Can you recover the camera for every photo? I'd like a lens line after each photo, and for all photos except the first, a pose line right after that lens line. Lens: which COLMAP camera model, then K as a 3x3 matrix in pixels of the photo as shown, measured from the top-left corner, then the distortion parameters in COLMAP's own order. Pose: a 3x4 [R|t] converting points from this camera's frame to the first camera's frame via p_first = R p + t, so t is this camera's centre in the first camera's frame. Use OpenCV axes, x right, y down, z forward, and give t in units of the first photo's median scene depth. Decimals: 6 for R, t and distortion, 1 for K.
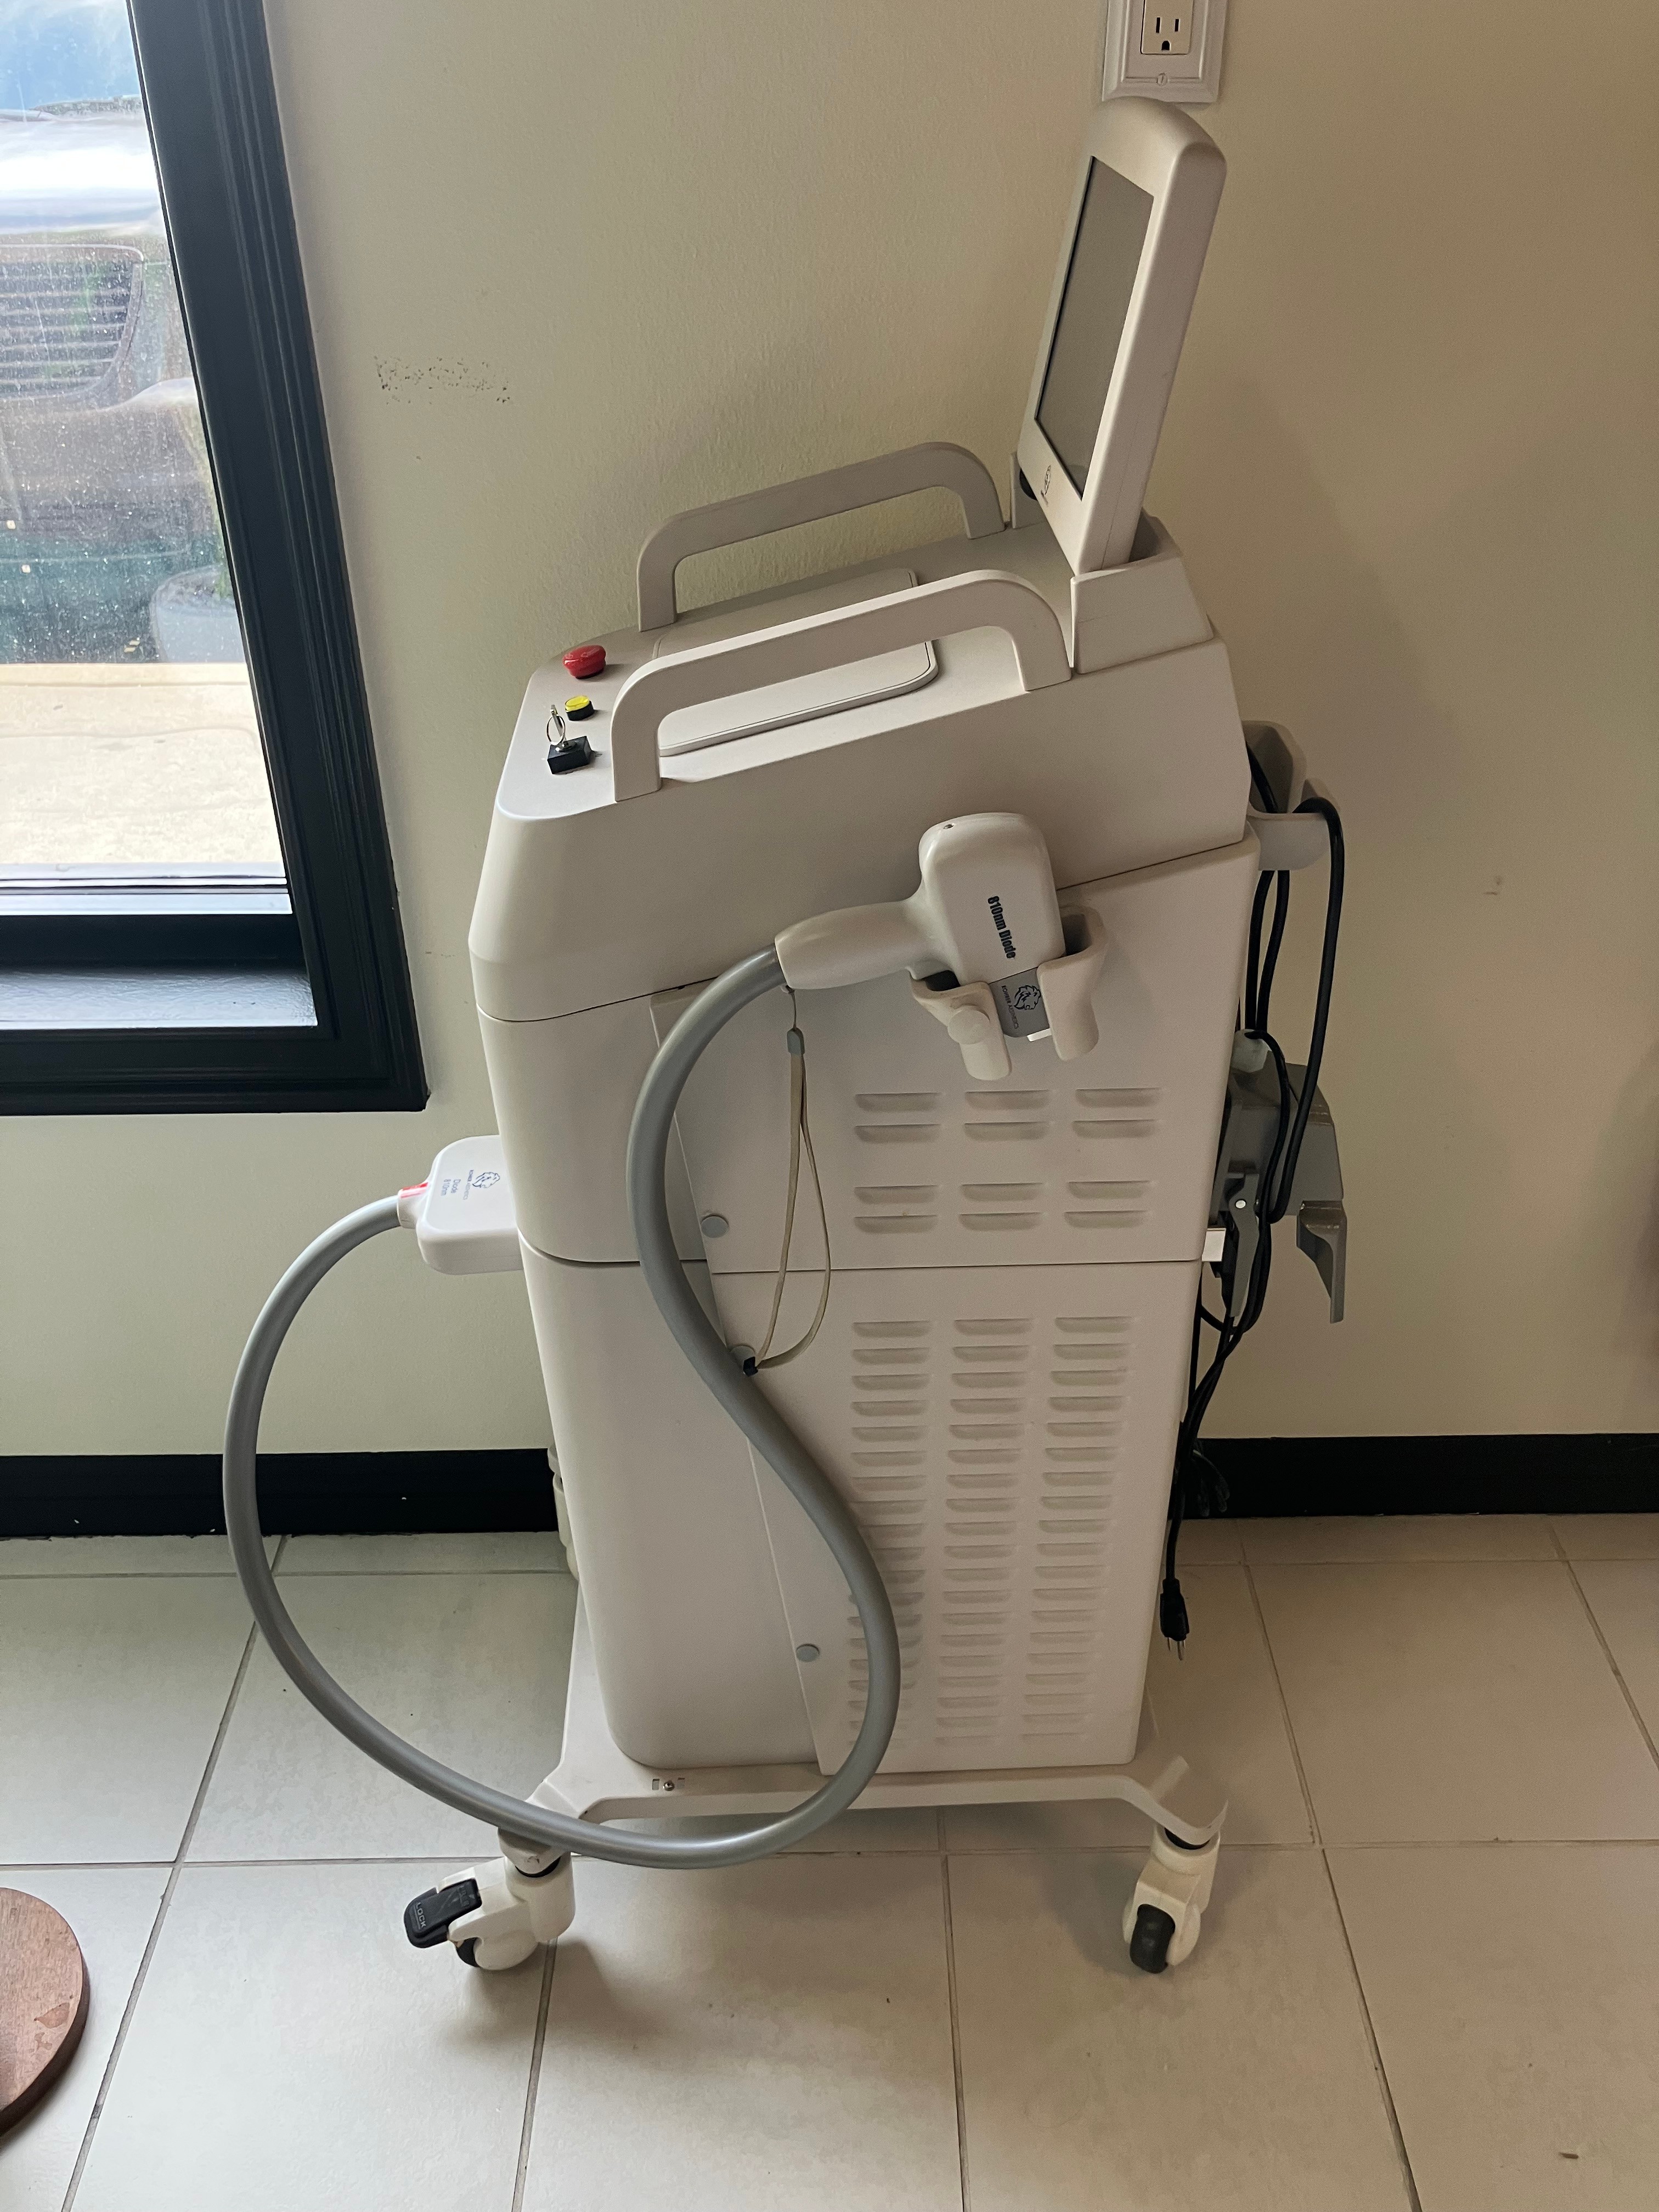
lens RADIAL K [[1814.9, 0, 825.0], [0, 1814.9, 1111.5], [0, 0, 1]] dist [0.032779, -0.001533]
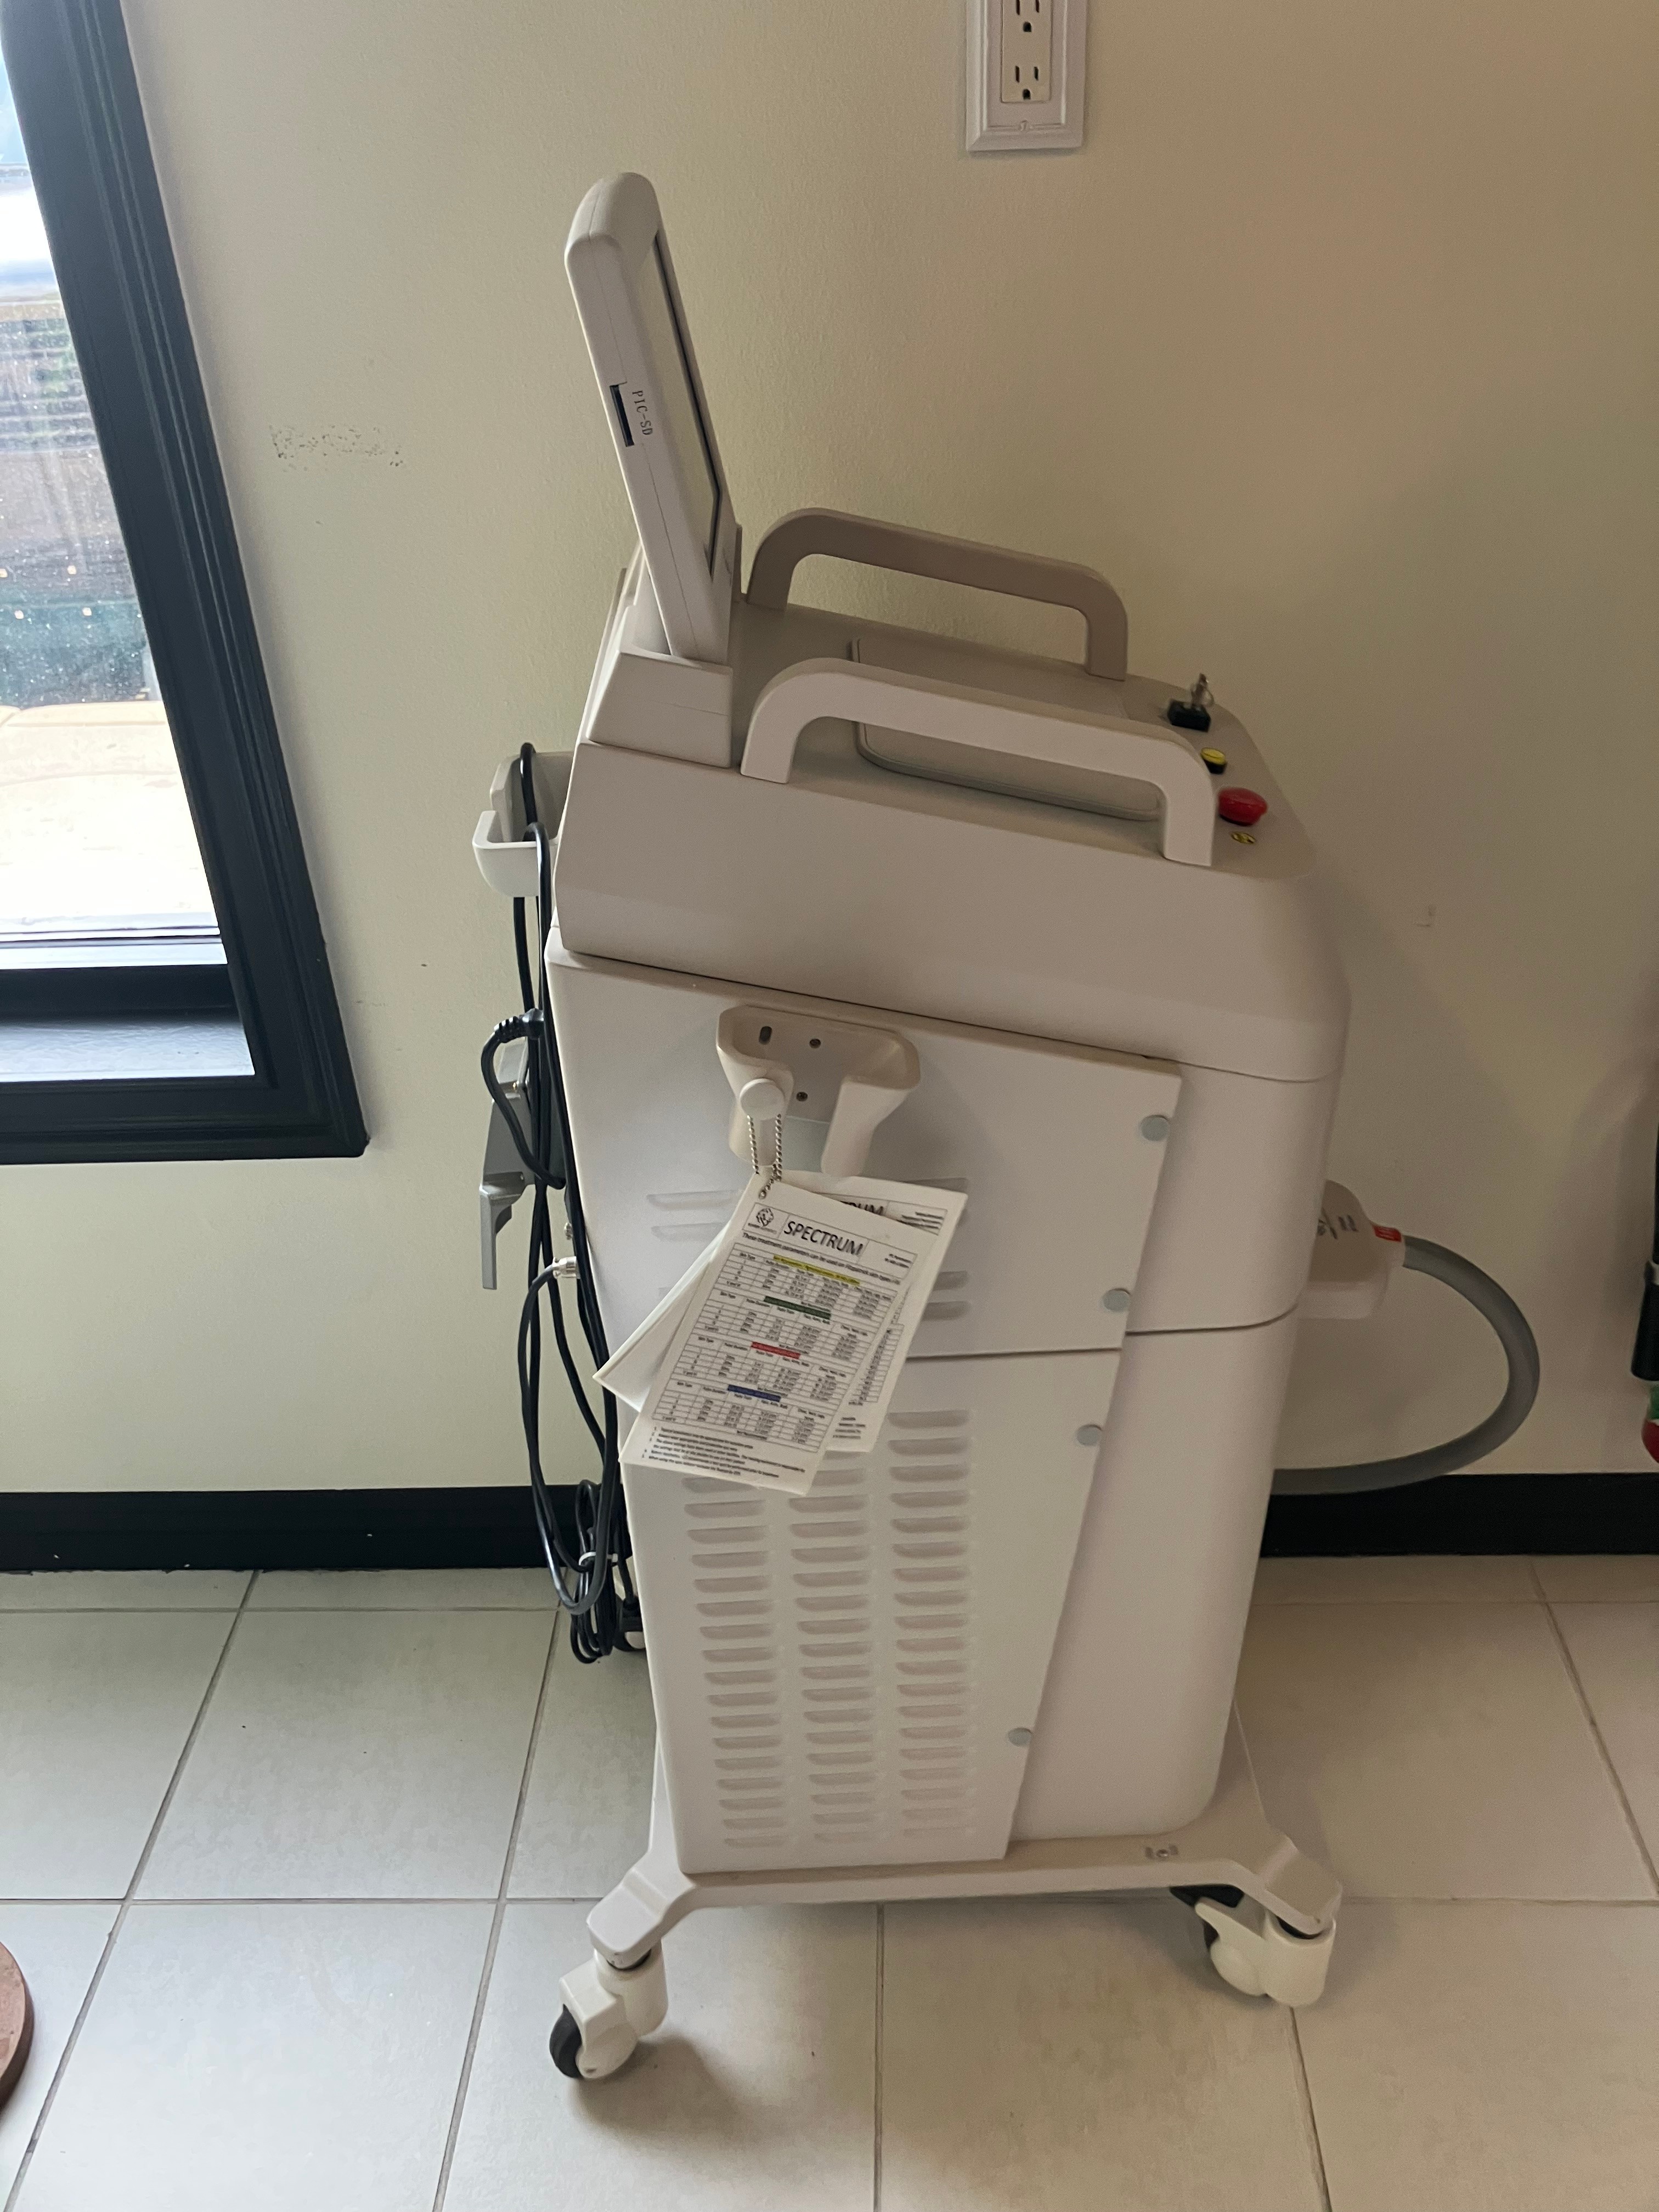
lens RADIAL K [[1814.9, 0, 825.0], [0, 1814.9, 1094.9], [0, 0, 1]] dist [0.032779, -0.001533]
pose [[0.997887, -0.011816, -0.063891, 0.103099], [0.011134, 0.999877, -0.011026, -0.020950], [0.064014, 0.010291, 0.997896, 0.004136]]
